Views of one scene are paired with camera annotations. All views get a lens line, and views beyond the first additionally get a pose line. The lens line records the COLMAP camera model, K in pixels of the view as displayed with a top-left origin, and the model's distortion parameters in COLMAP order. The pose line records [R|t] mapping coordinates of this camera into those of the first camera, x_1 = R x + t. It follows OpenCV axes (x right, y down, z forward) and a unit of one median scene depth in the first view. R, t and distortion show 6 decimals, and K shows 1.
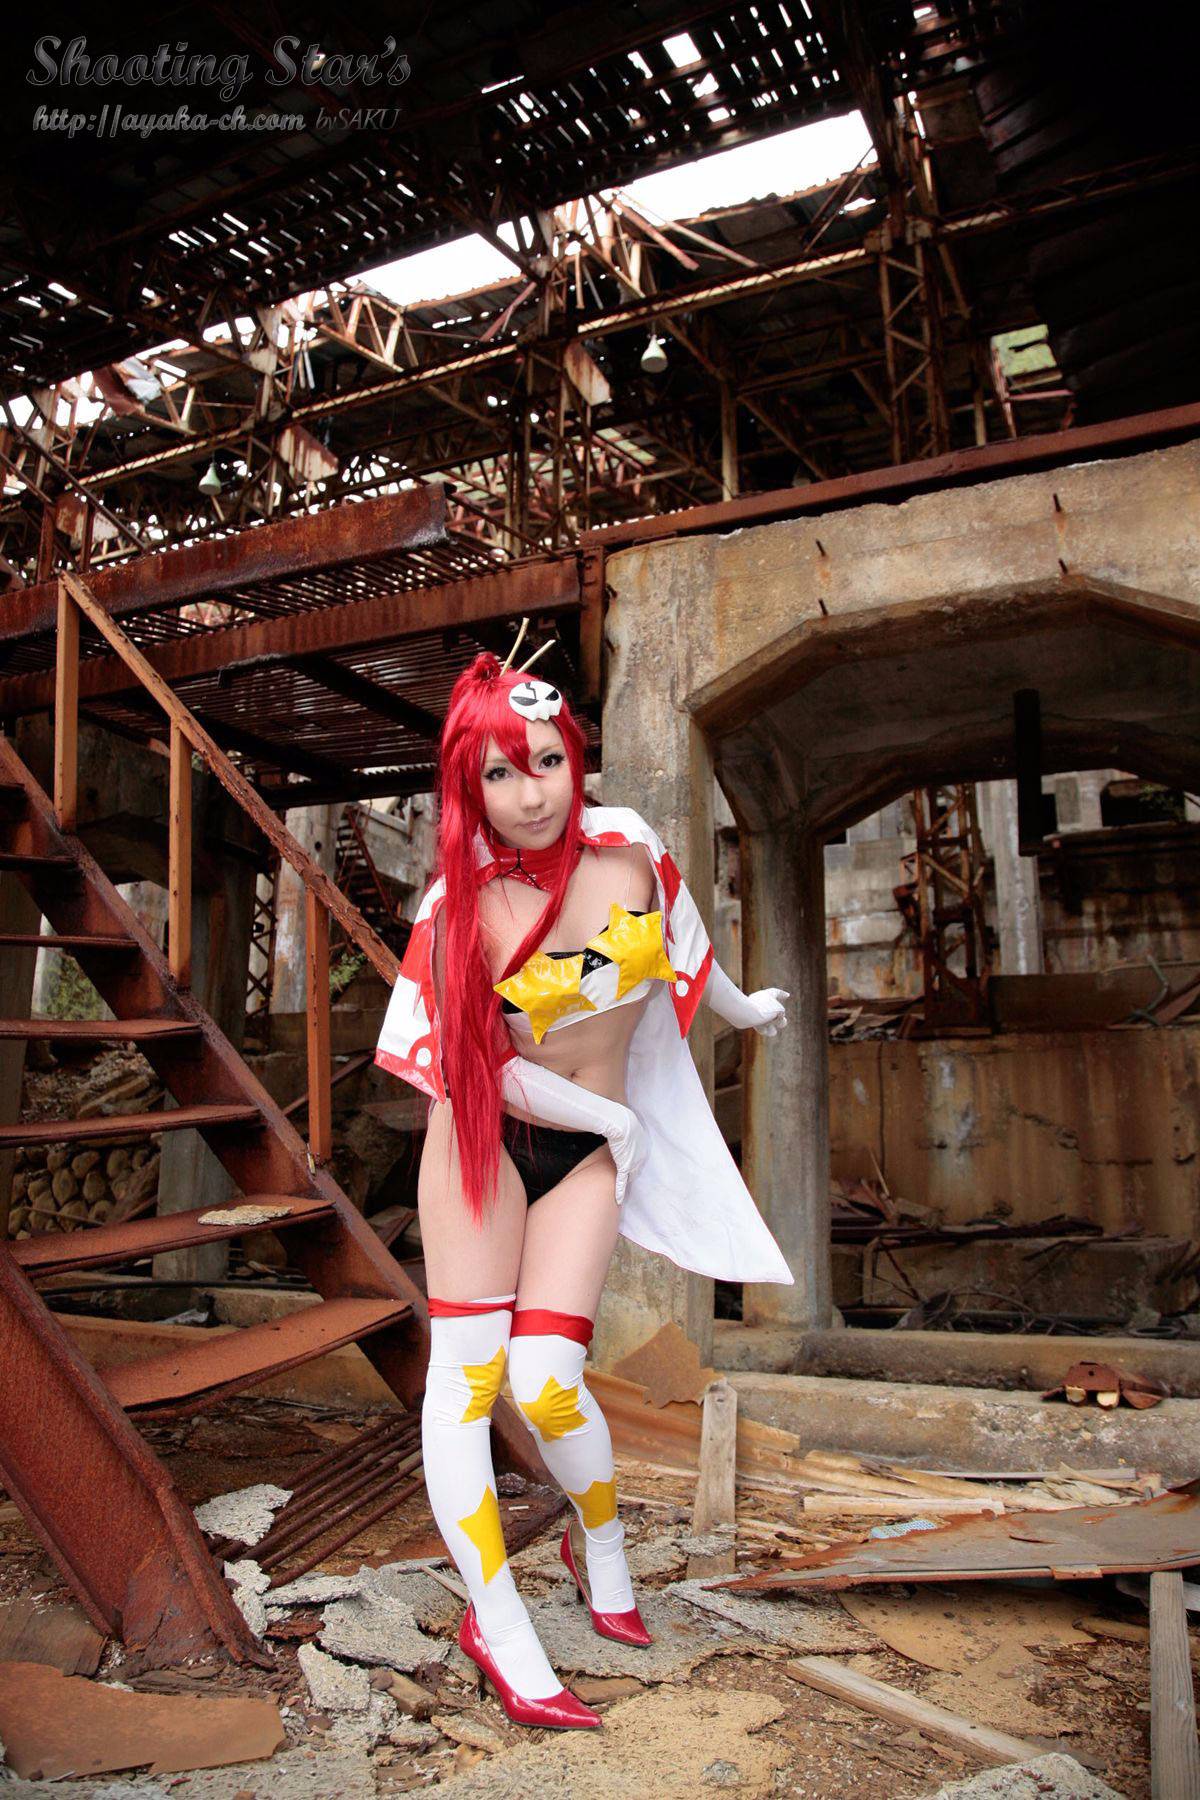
lens RADIAL K [[1264.1, 0, 552.7], [0, 1264.1, 901.1], [0, 0, 1]] dist [-0.120357, 0.073529]
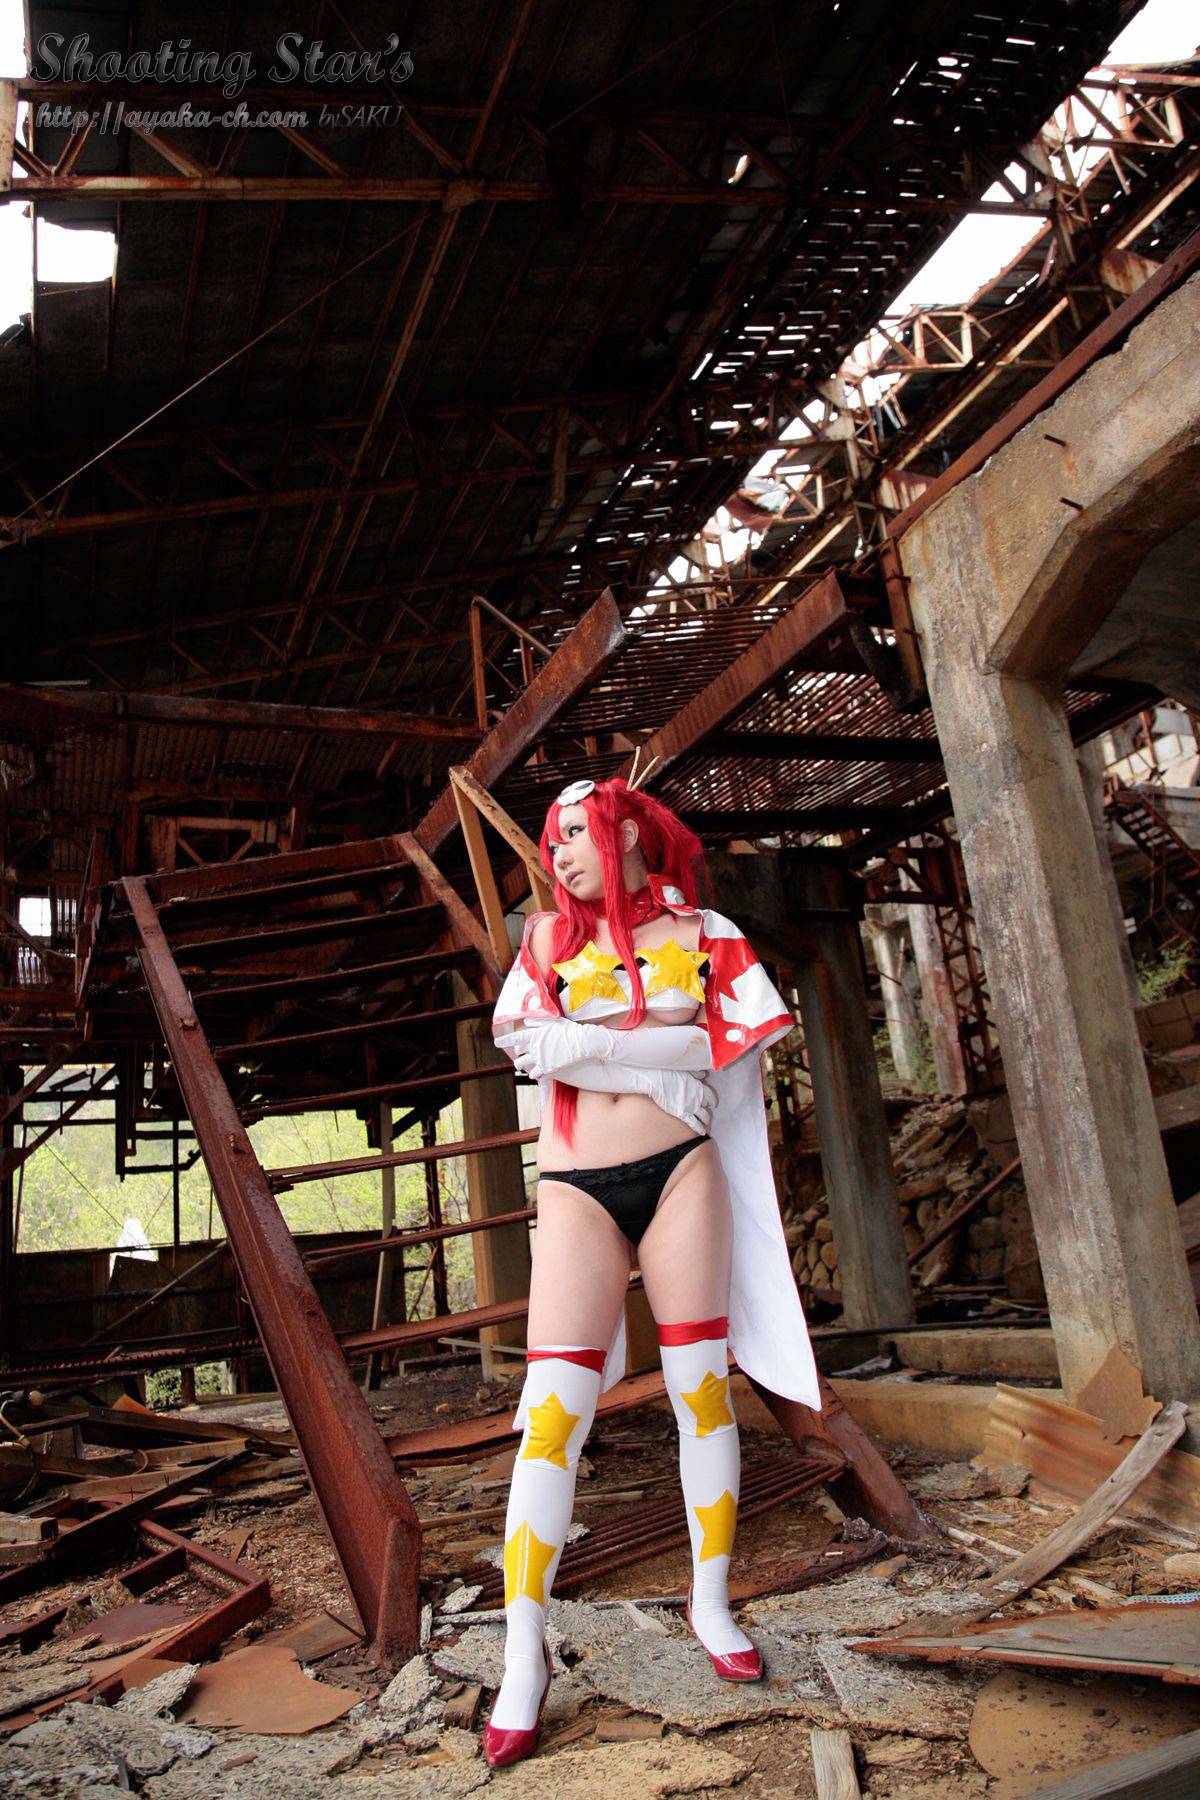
lens RADIAL K [[1259.7, 0, 602.1], [0, 1259.7, 901.2], [0, 0, 1]] dist [-0.118773, 0.067688]
pose [[0.734590, -0.278042, -0.618927, 0.148660], [0.259197, 0.957995, -0.122728, 0.016472], [0.627053, -0.070269, 0.775801, 0.041584]]
